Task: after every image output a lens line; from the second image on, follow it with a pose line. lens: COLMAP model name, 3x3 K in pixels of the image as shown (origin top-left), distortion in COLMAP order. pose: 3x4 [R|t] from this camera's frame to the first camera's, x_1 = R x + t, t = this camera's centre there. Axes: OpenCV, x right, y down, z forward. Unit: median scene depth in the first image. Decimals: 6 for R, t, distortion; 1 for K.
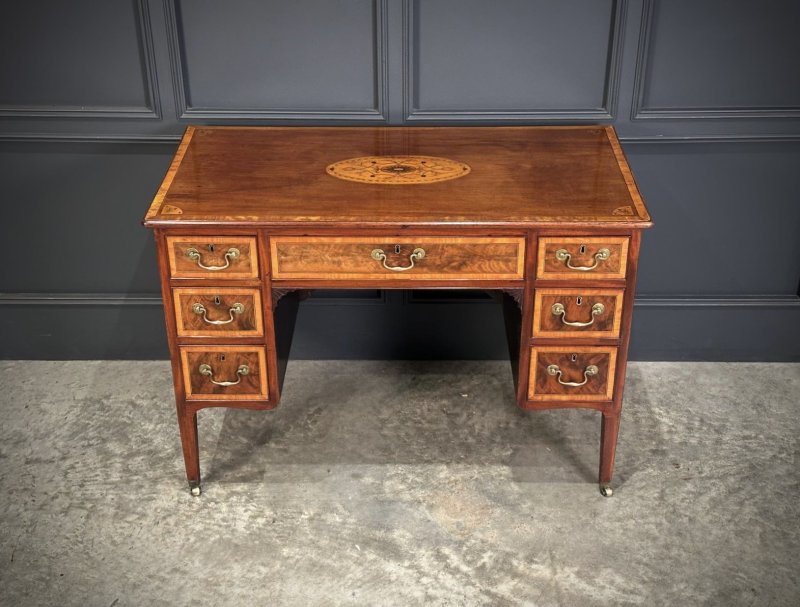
lens RADIAL K [[1107.7, 0, 404.8], [0, 1107.7, 306.6], [0, 0, 1]] dist [0.192026, -0.386056]
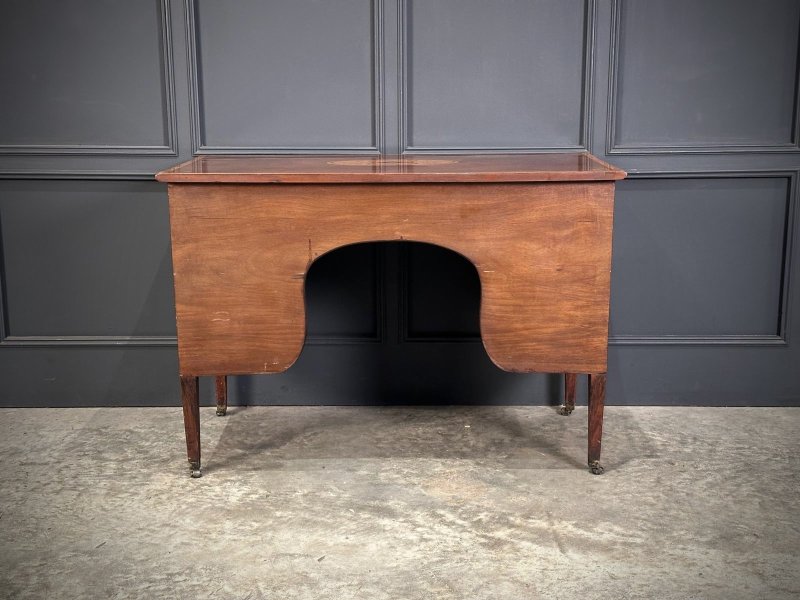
lens RADIAL K [[1092.1, 0, 405.0], [0, 1092.1, 299.6], [0, 0, 1]] dist [0.208299, -0.464113]
pose [[0.999997, -0.001727, 0.001852, 0.003213], [0.002222, 0.949175, -0.314741, 0.336506], [-0.001214, 0.314744, 0.949176, 0.019004]]
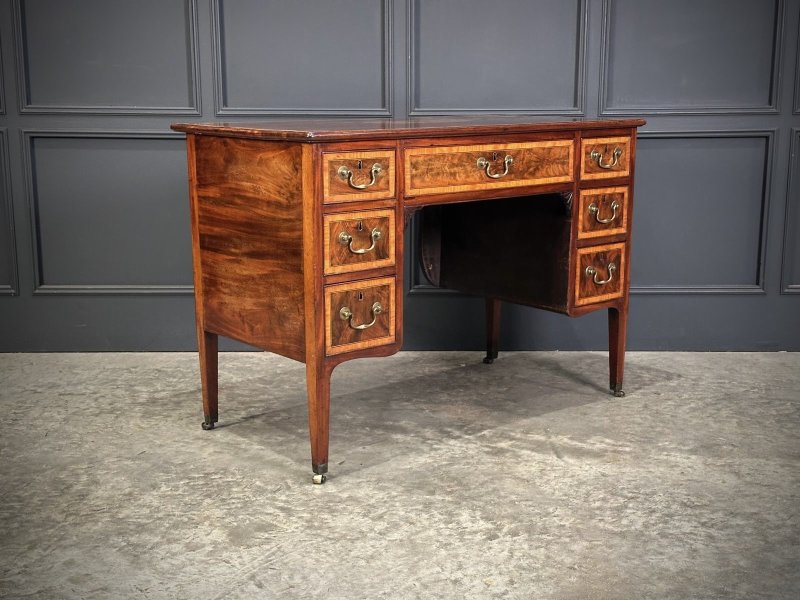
lens RADIAL K [[1091.8, 0, 408.3], [0, 1091.8, 301.2], [0, 0, 1]] dist [0.139601, -0.055611]
pose [[0.999931, -0.000855, 0.011730, -0.014129], [0.004581, 0.946913, -0.321457, 0.429478], [-0.010833, 0.321488, 0.946852, -0.043237]]
